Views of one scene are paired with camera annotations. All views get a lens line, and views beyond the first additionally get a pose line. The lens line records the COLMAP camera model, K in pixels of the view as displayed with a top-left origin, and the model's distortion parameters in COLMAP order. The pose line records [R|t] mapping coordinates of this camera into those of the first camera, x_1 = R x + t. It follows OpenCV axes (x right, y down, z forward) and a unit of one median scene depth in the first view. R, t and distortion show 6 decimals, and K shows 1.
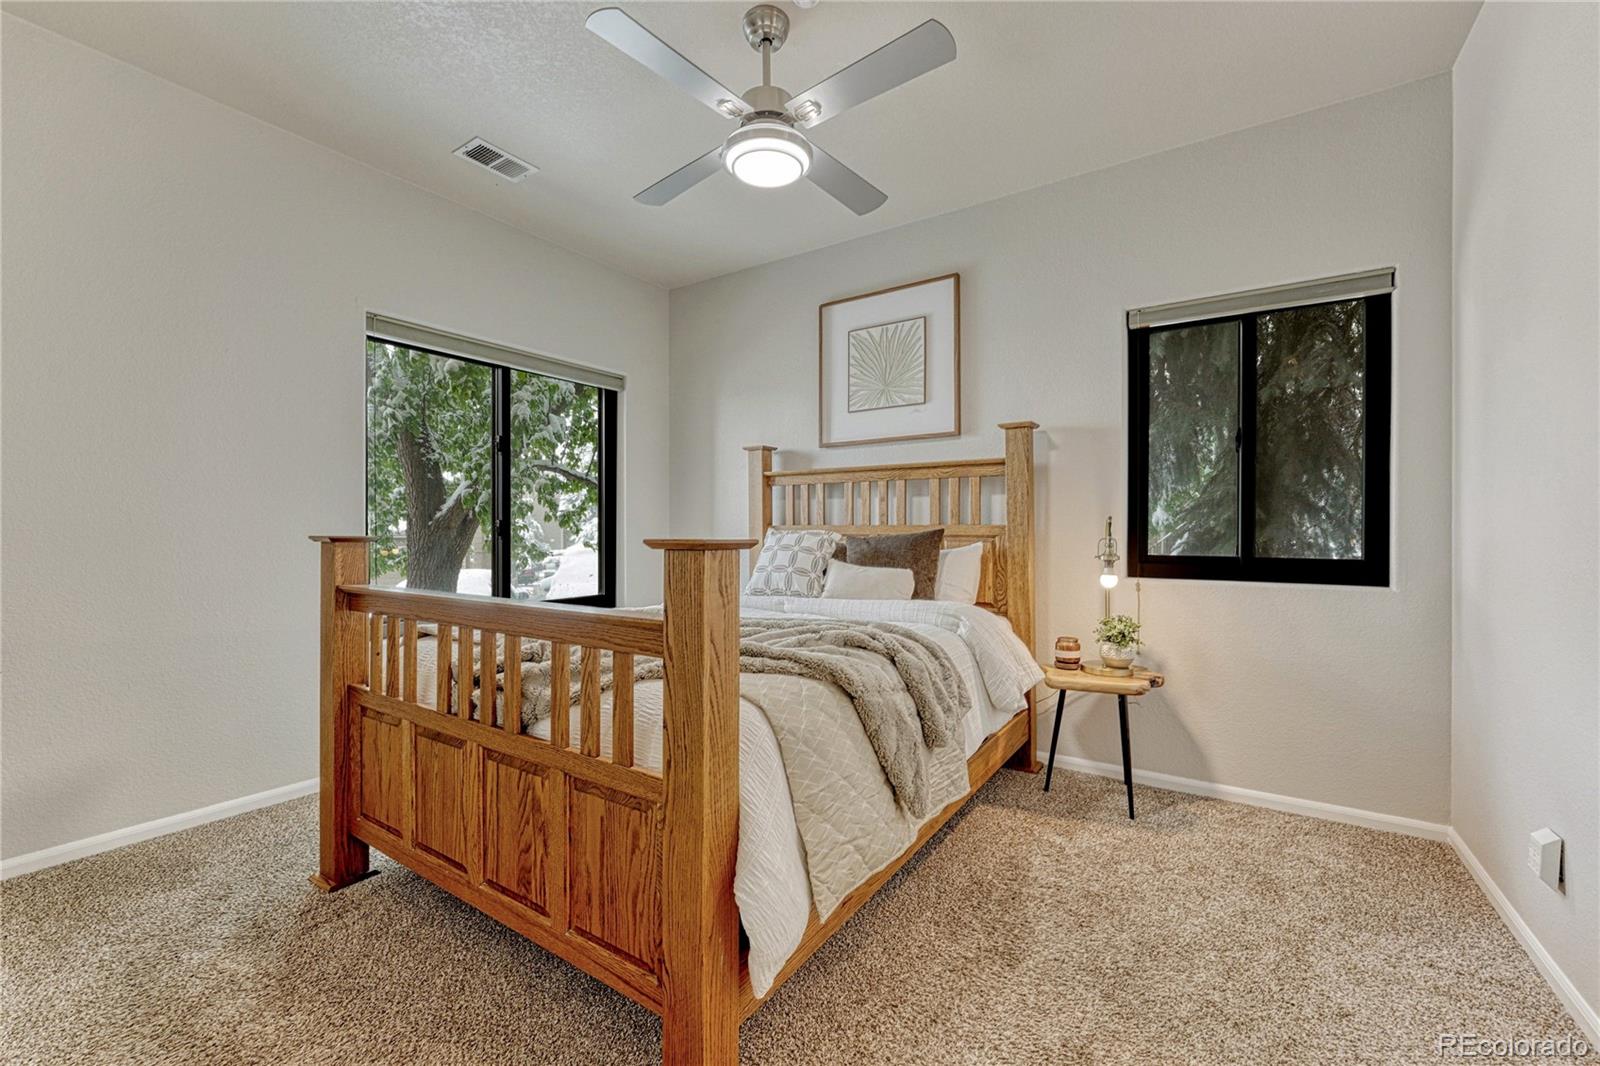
lens RADIAL K [[652.5, 0, 793.5], [0, 652.5, 532.2], [0, 0, 1]] dist [-0.004897, 0.001729]
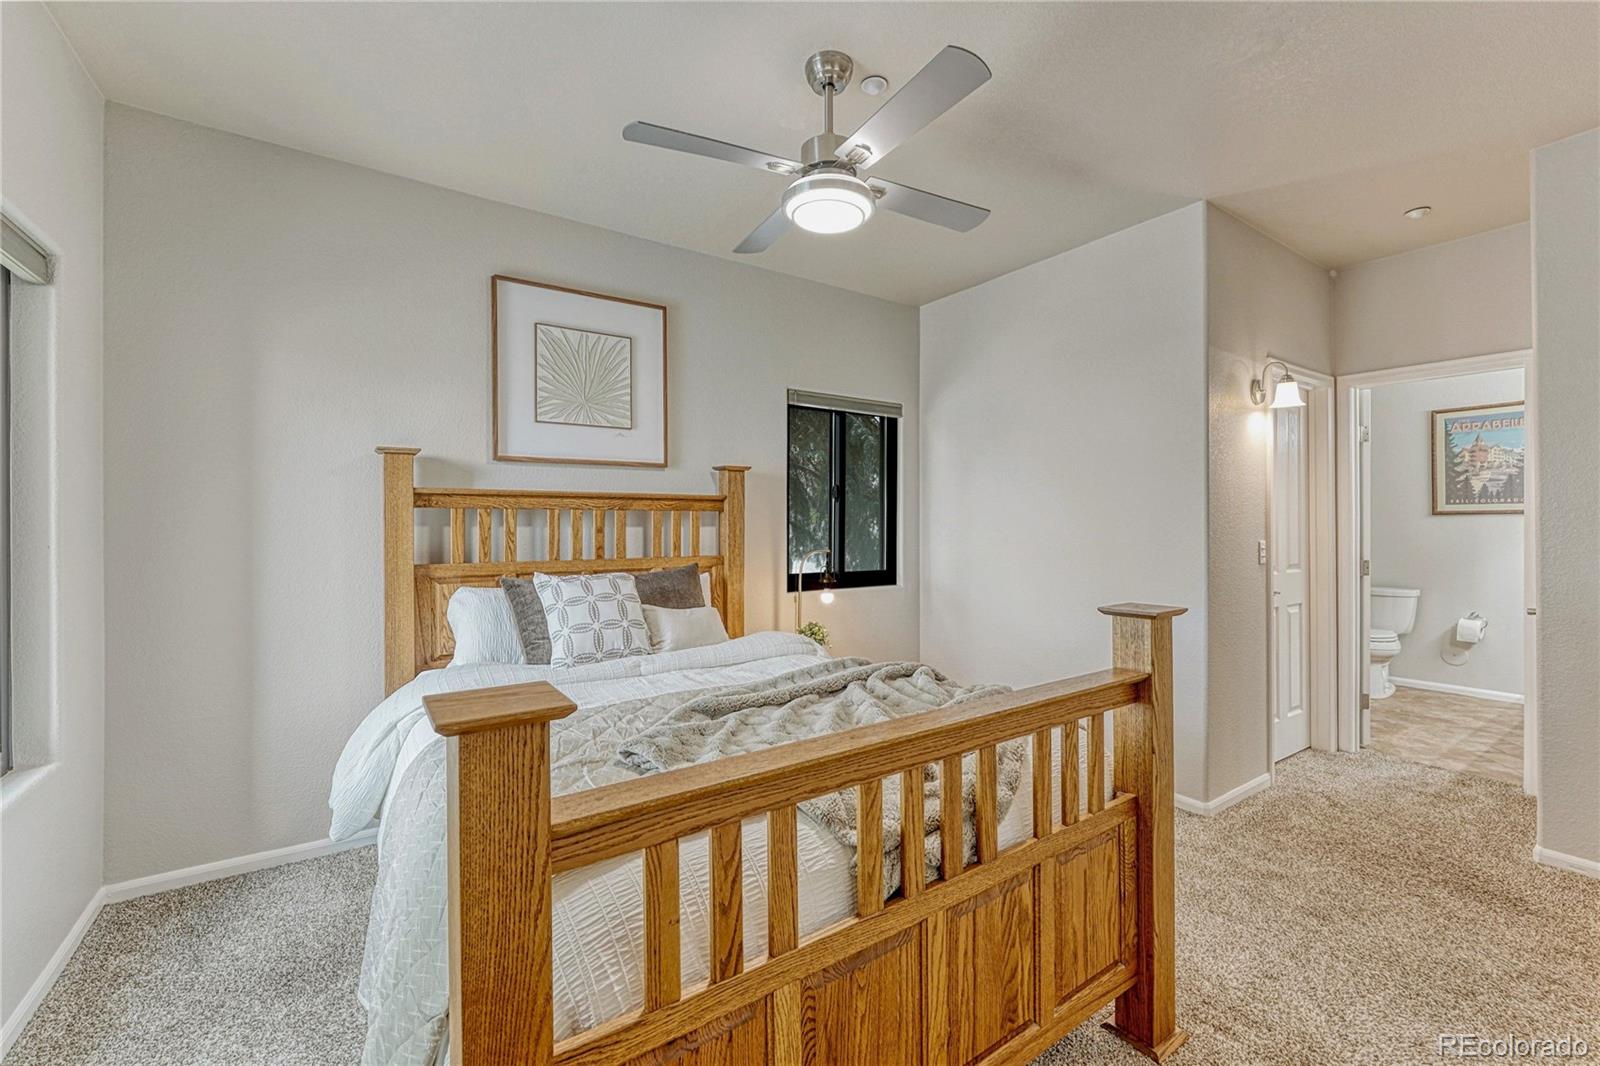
lens RADIAL K [[652.5, 0, 809.3], [0, 652.5, 525.5], [0, 0, 1]] dist [-0.004897, 0.001729]
pose [[0.363578, -0.001161, 0.931563, -0.608933], [0.007156, 0.999973, -0.001546, -0.056163], [-0.931536, 0.007228, 0.363576, 0.428089]]
